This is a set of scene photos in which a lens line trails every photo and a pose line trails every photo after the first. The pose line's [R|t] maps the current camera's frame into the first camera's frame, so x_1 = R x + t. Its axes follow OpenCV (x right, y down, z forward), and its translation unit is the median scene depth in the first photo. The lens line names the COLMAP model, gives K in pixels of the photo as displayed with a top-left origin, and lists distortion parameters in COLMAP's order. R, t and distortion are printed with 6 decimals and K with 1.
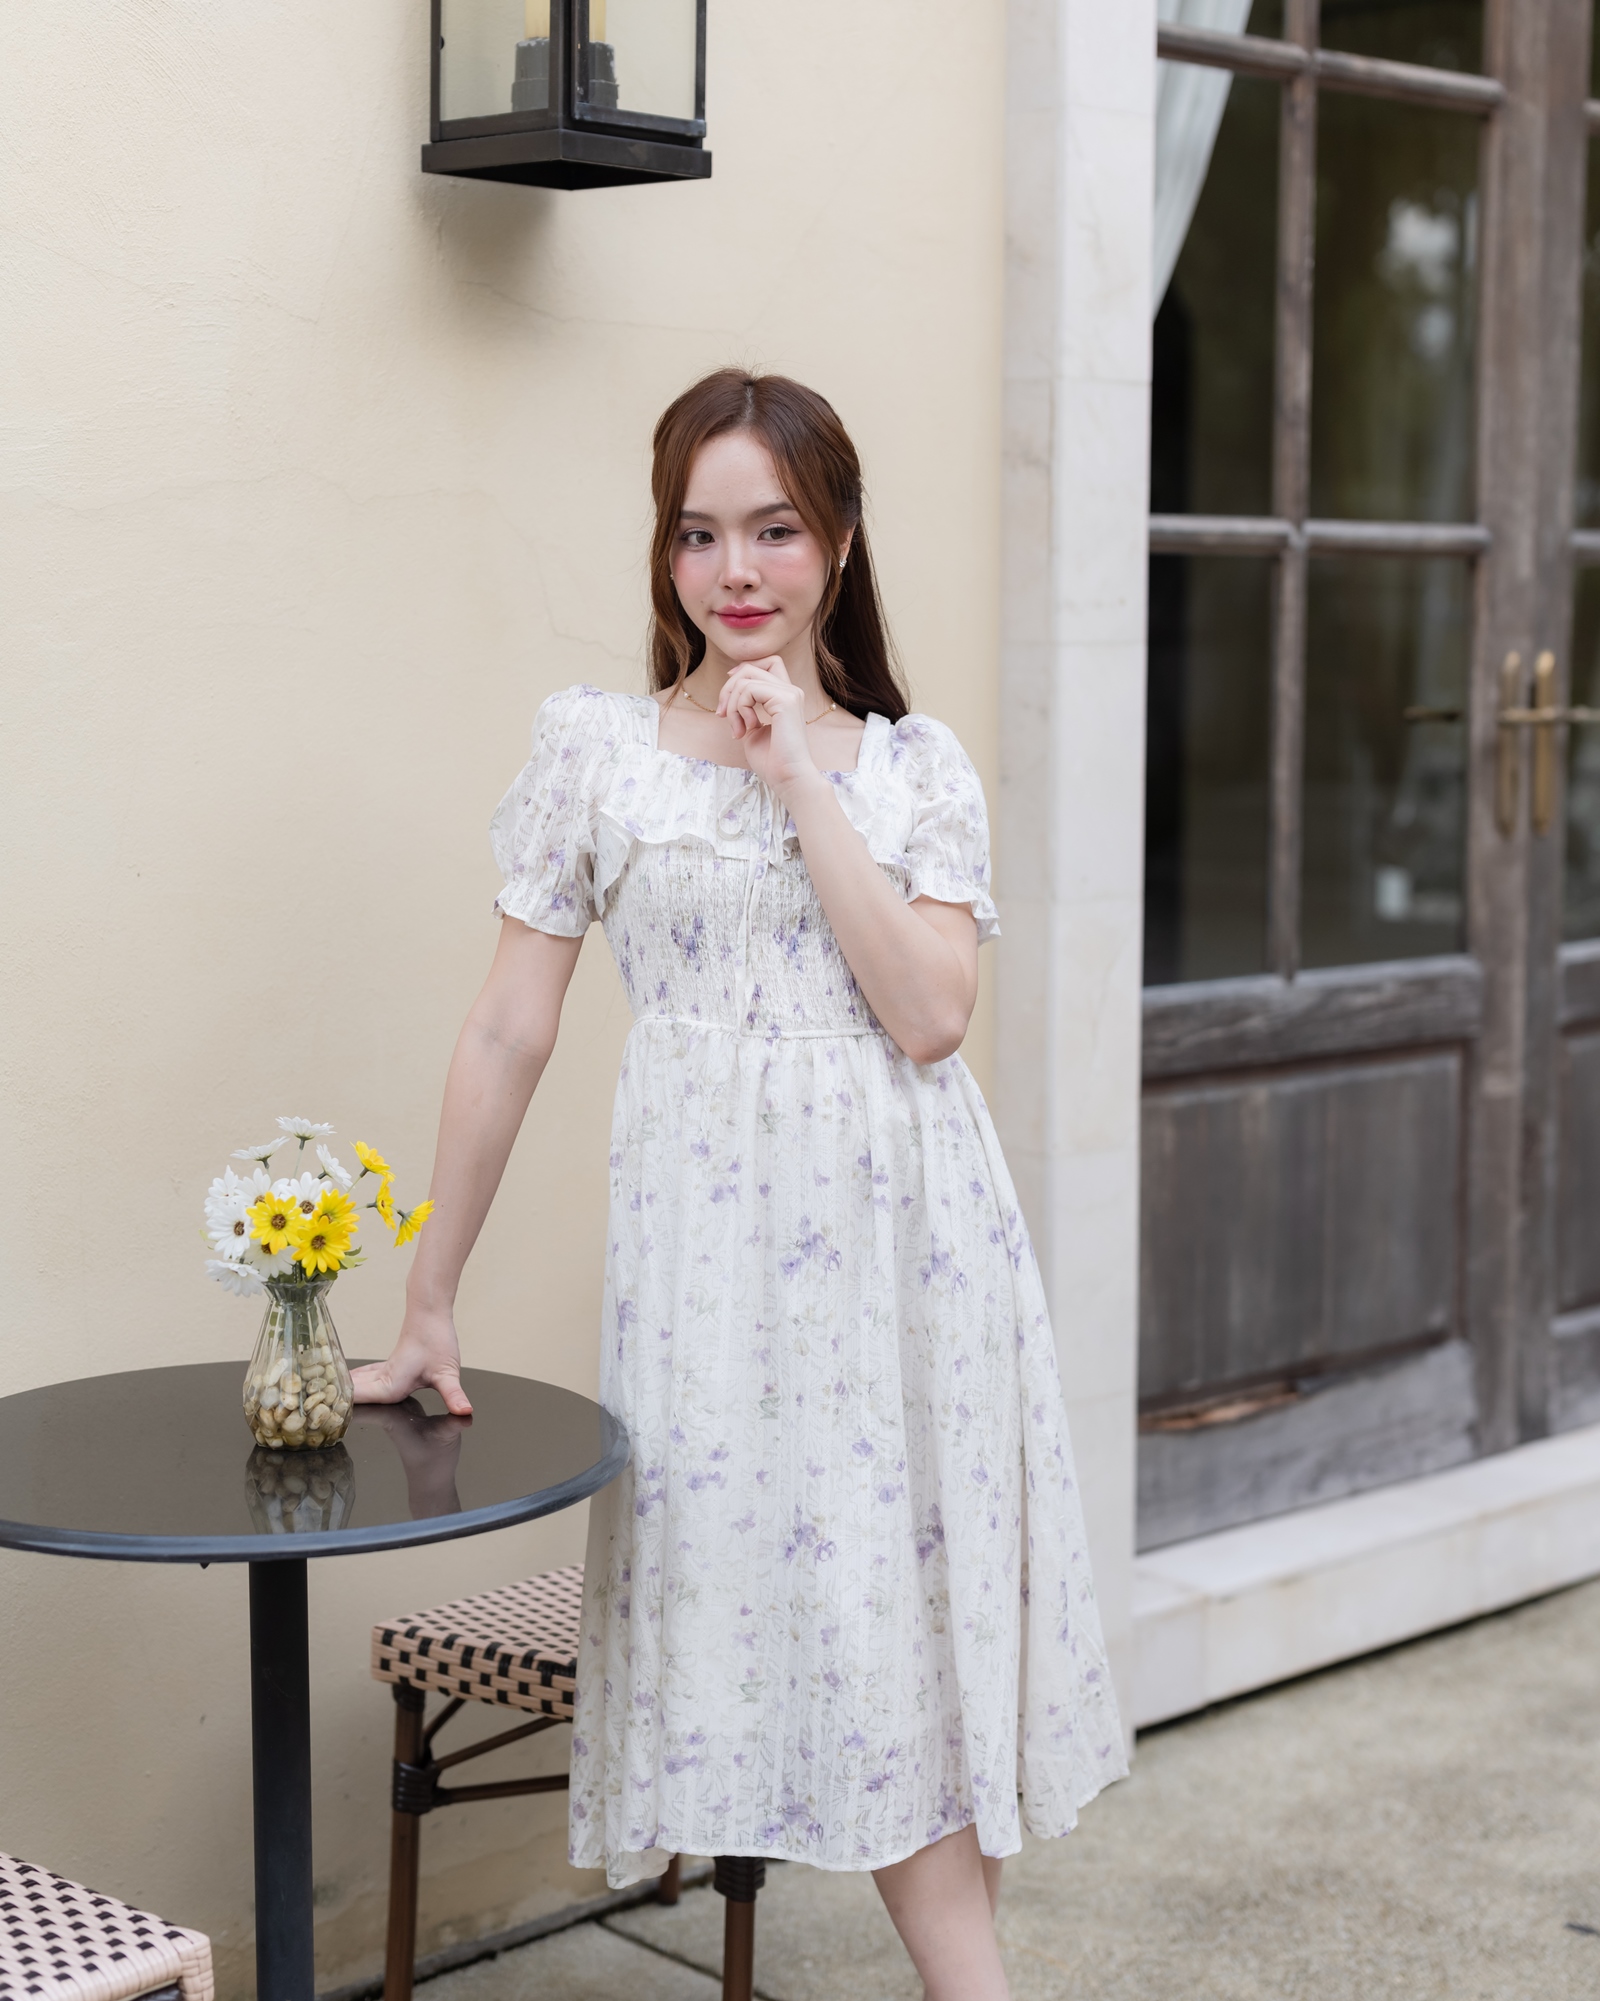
lens RADIAL K [[3380.5, 0, 801.4], [0, 3380.5, 988.9], [0, 0, 1]] dist [0.086401, 0.000000]
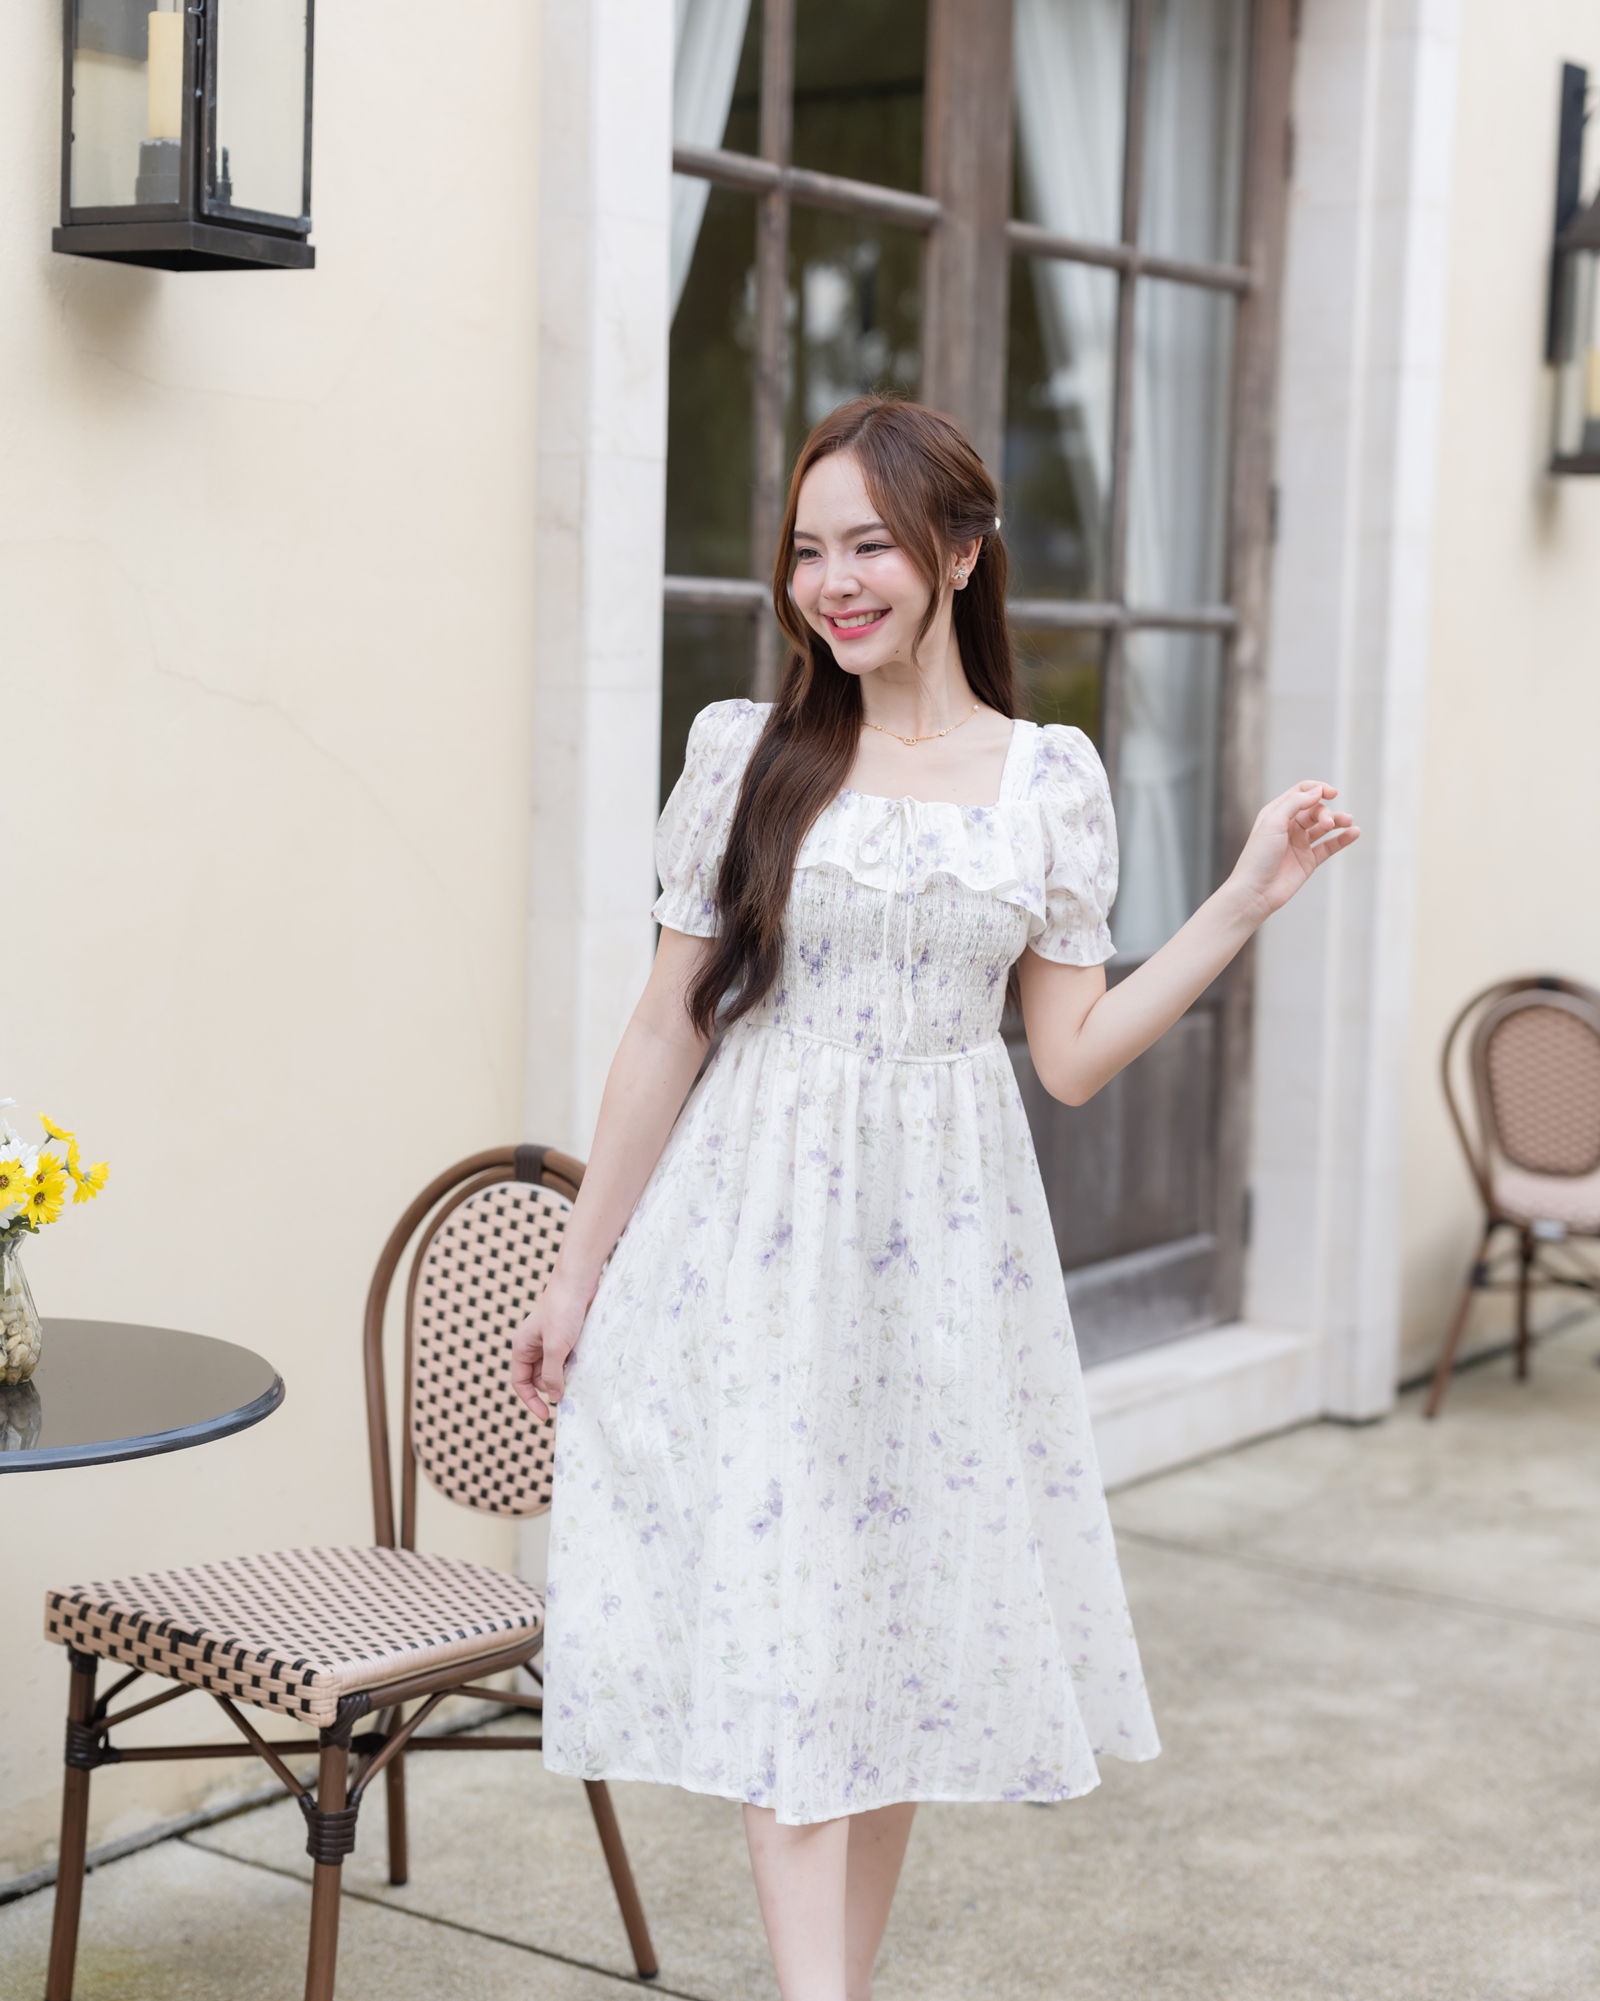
lens RADIAL K [[3380.5, 0, 761.8], [0, 3380.5, 1003.4], [0, 0, 1]] dist [0.086401, 0.000000]
pose [[0.982083, 0.002723, 0.188431, -0.080145], [-0.000882, 0.999951, -0.009851, 0.013877], [-0.188449, 0.009508, 0.982037, -0.115864]]
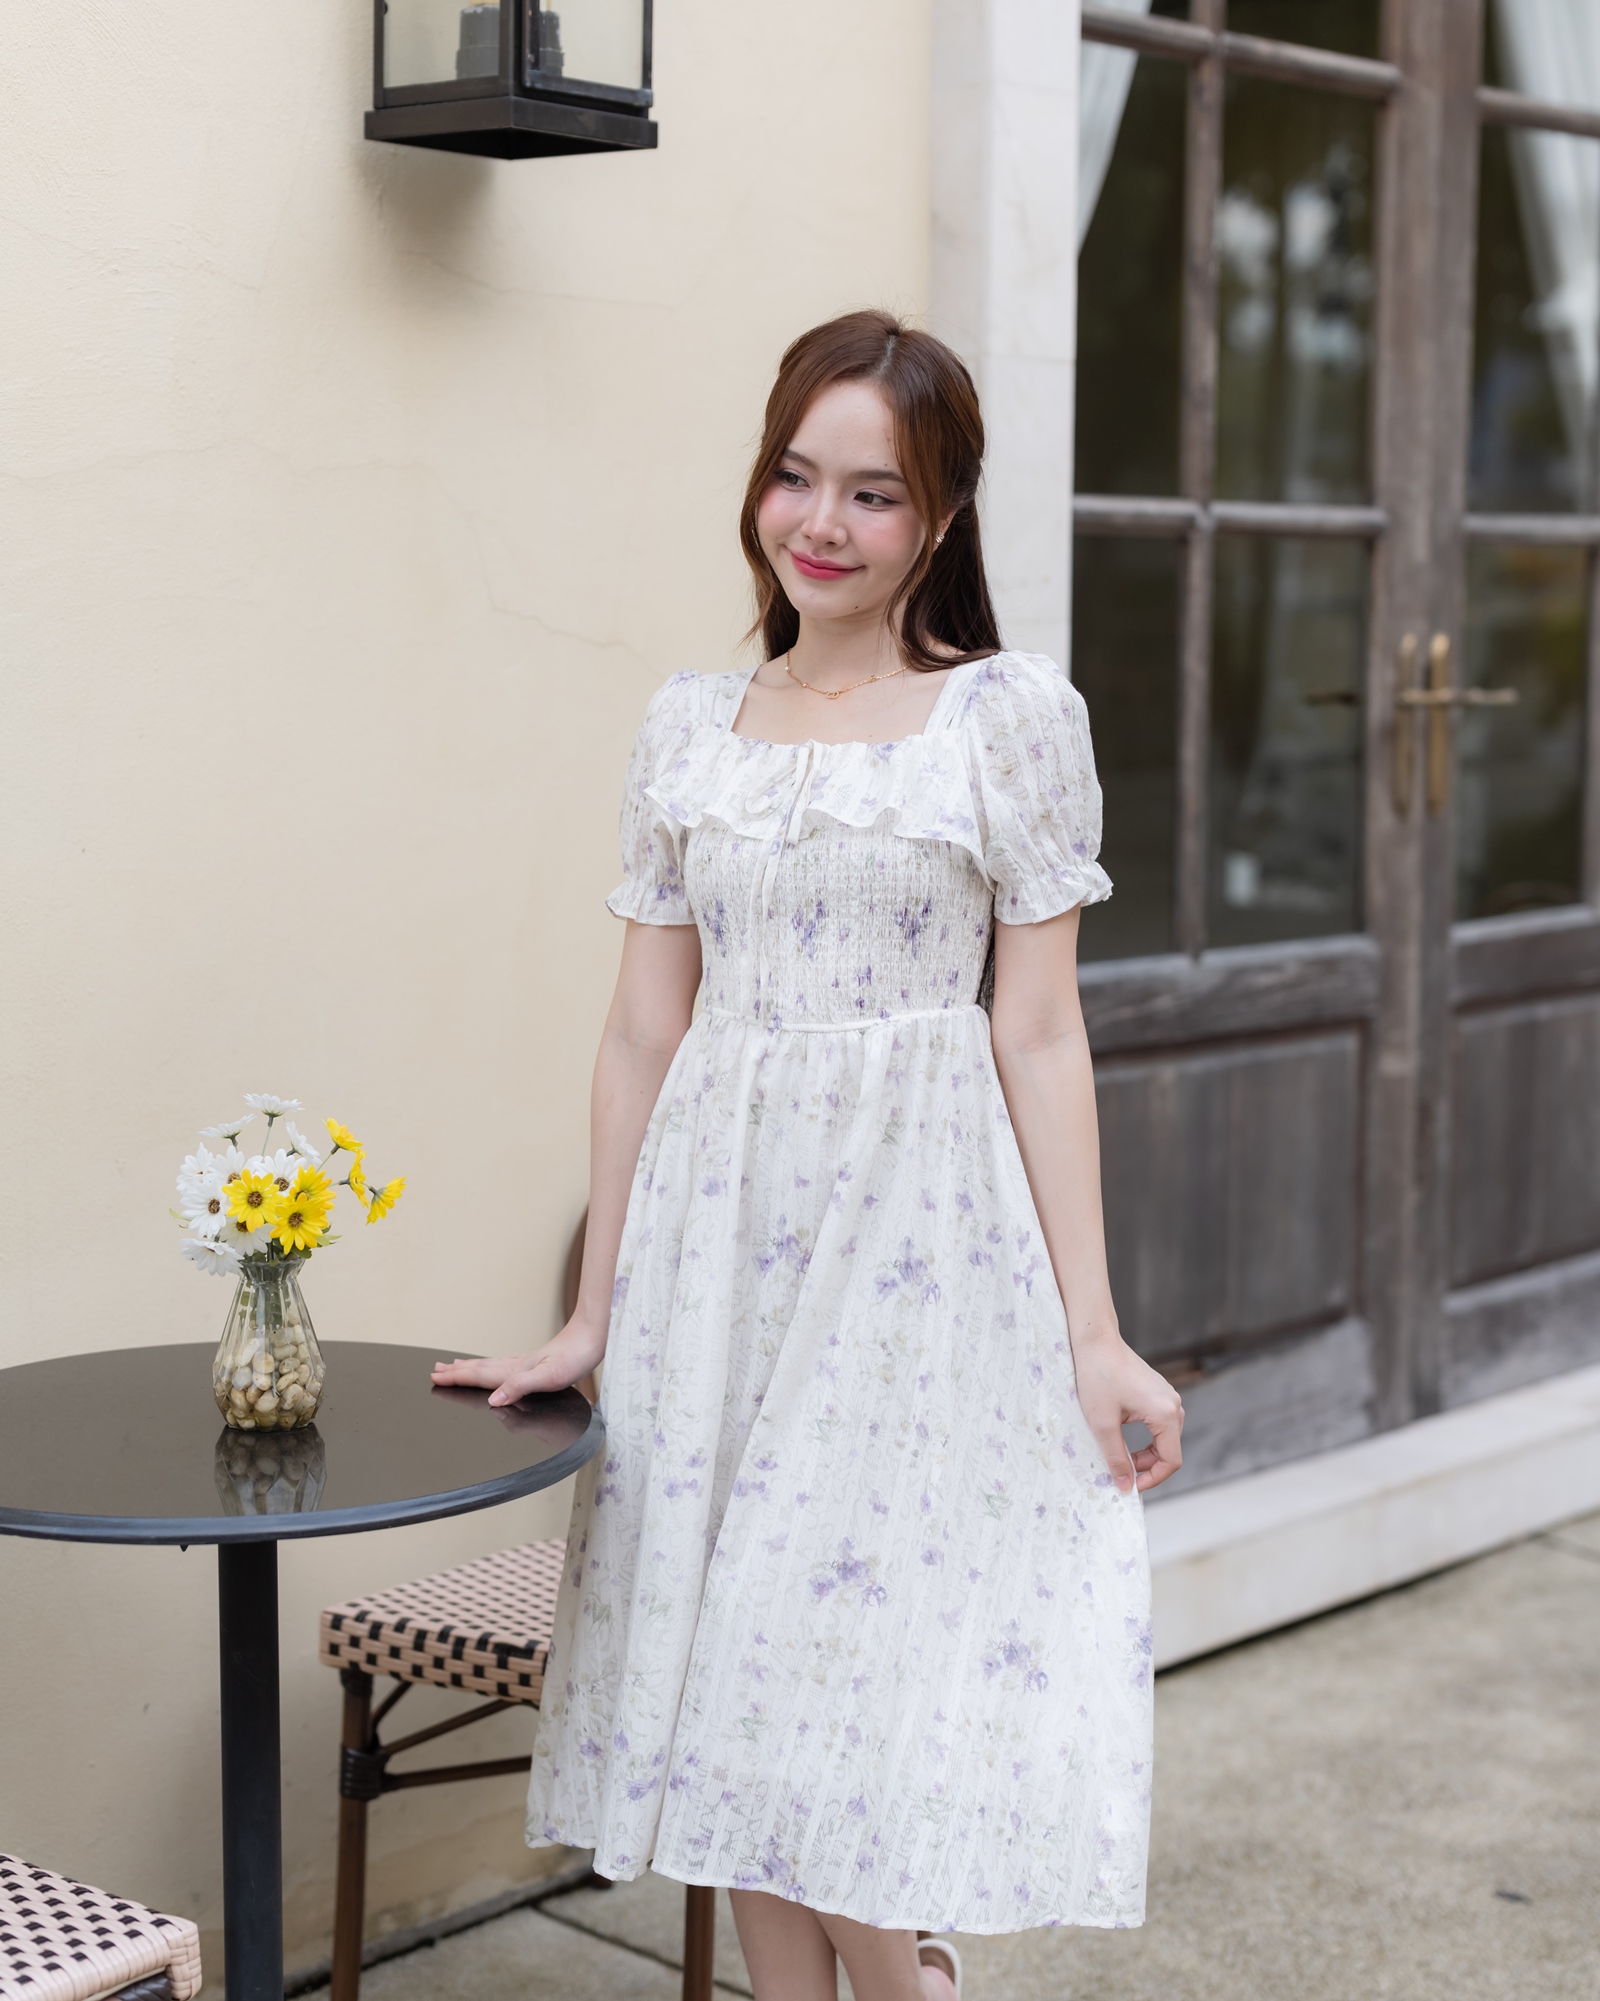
lens RADIAL K [[3380.5, 0, 786.3], [0, 3380.5, 988.6], [0, 0, 1]] dist [0.086401, 0.000000]
pose [[0.998599, -0.003087, 0.052827, -0.036426], [0.002974, 0.999993, 0.002214, 0.004022], [-0.052833, -0.002054, 0.998601, 0.005062]]
